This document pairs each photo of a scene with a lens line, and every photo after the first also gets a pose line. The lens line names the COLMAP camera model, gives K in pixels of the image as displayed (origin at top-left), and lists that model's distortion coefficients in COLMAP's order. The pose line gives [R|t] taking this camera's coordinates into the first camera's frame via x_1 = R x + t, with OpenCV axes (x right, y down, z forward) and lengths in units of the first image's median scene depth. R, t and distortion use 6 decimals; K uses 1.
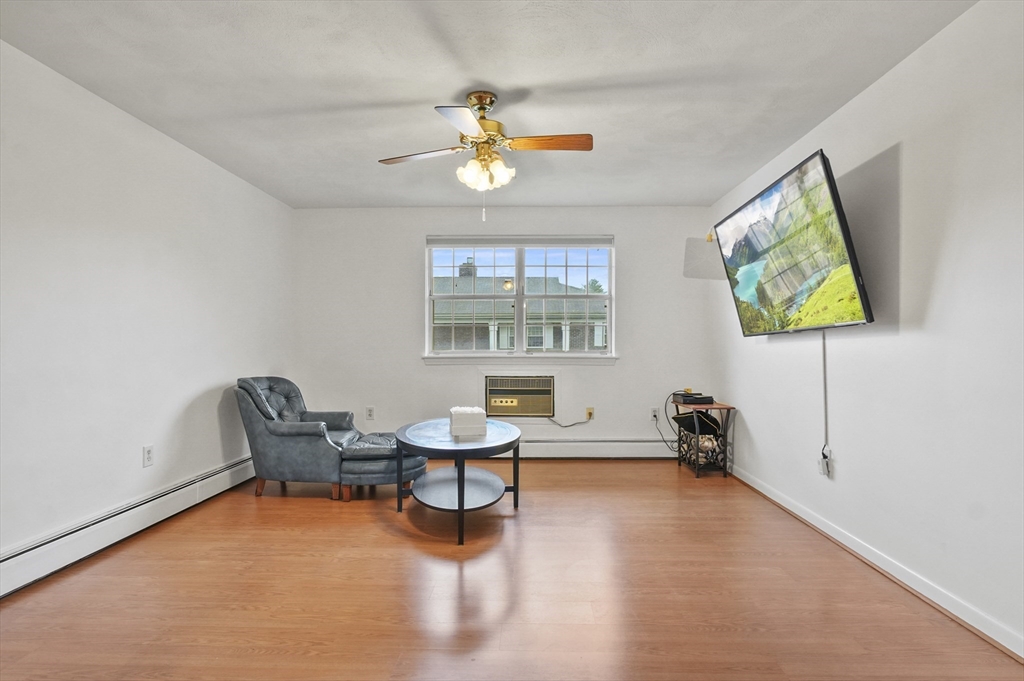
lens RADIAL K [[532.7, 0, 523.5], [0, 532.7, 358.6], [0, 0, 1]] dist [0.000602, 0.000314]
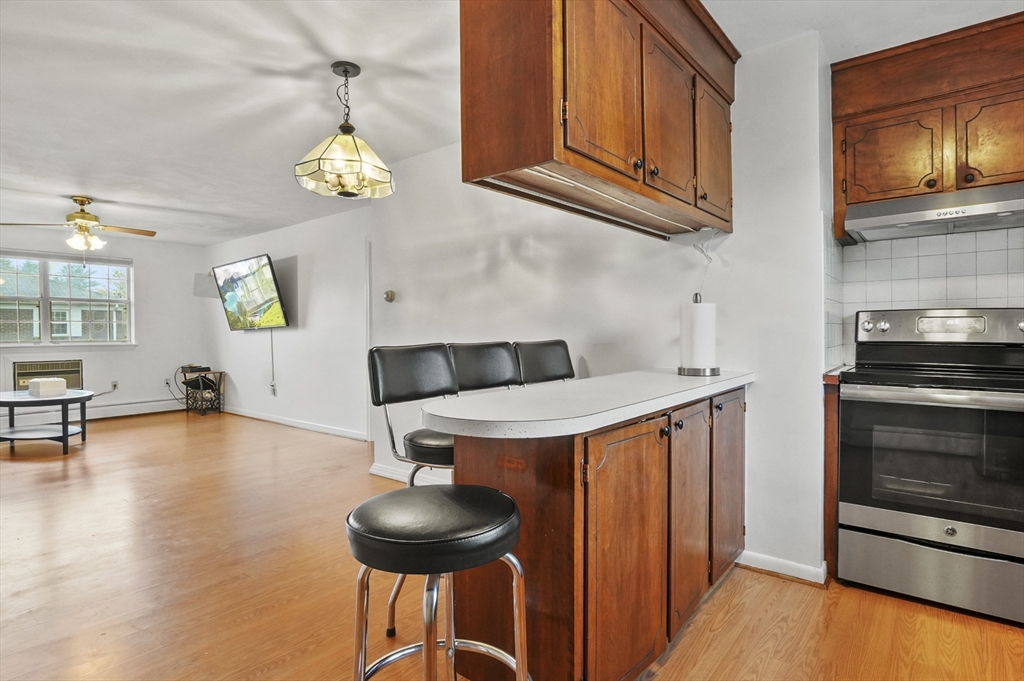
lens RADIAL K [[535.3, 0, 511.8], [0, 535.3, 334.7], [0, 0, 1]] dist [-0.002685, 0.000029]
pose [[0.615429, -0.008992, 0.788141, -0.391348], [0.025281, 0.999646, -0.008336, 0.010591], [-0.787787, 0.025055, 0.615438, -0.790242]]
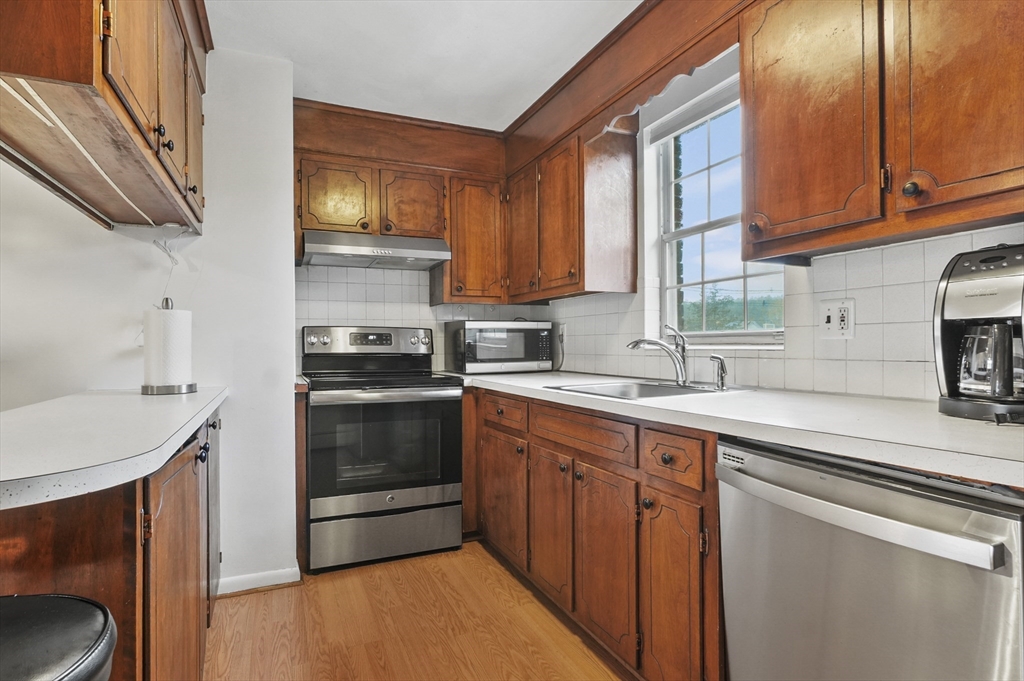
lens RADIAL K [[538.0, 0, 512.0], [0, 538.0, 340.5], [0, 0, 1]] dist [-0.001448, 0.000368]
pose [[-0.418334, 0.010247, 0.908236, -0.397059], [0.026204, 0.999656, 0.000791, 0.013124], [-0.907915, 0.024131, -0.418458, -0.681367]]
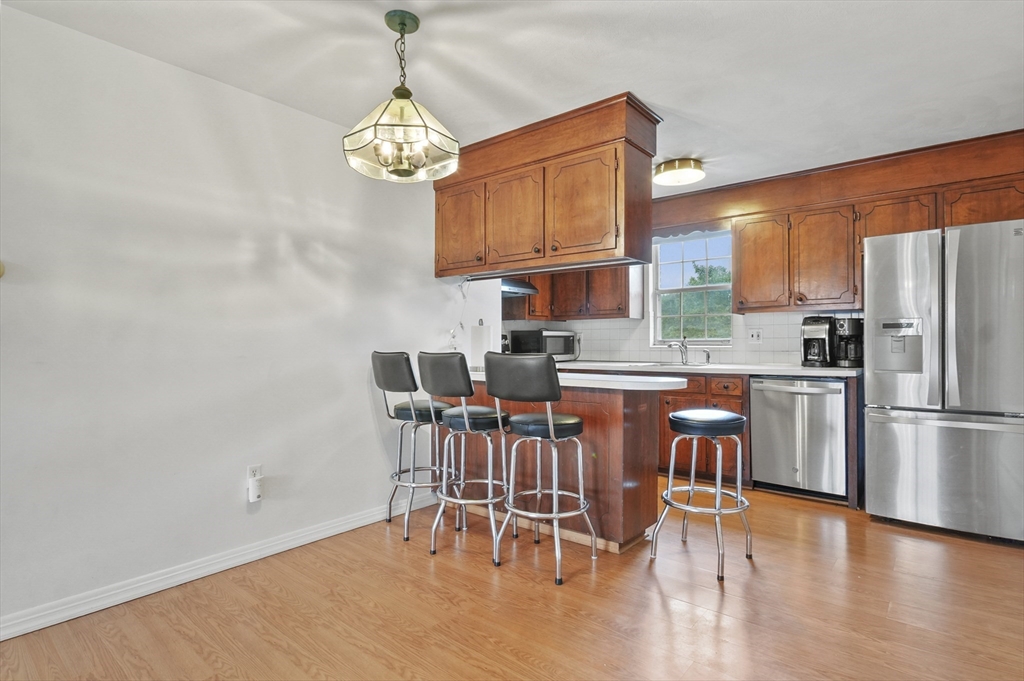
lens RADIAL K [[517.3, 0, 520.3], [0, 517.3, 341.6], [0, 0, 1]] dist [-0.028775, 0.020506]
pose [[-0.782500, 0.005347, 0.622628, -0.409707], [0.016943, 0.999776, 0.012707, -0.005928], [-0.622420, 0.020492, -0.782415, 0.033589]]
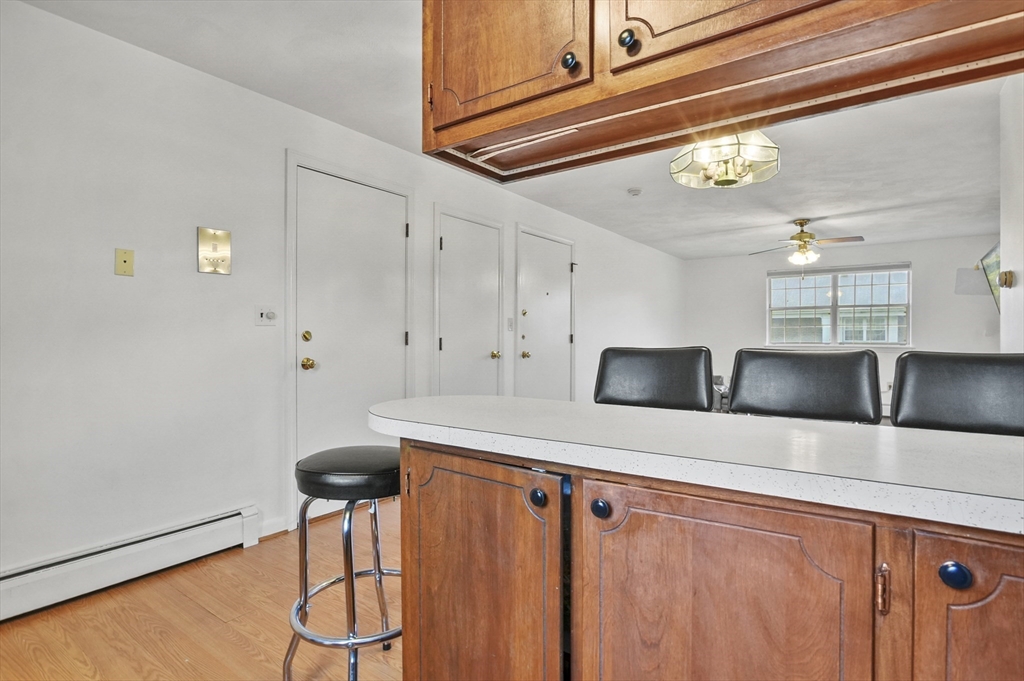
lens RADIAL K [[517.3, 0, 520.3], [0, 517.3, 341.6], [0, 0, 1]] dist [-0.028775, 0.020506]
pose [[0.823755, 0.006053, -0.566913, 0.100968], [-0.015160, 0.999821, -0.011353, 0.015248], [0.566743, 0.017946, 0.823699, -0.827773]]
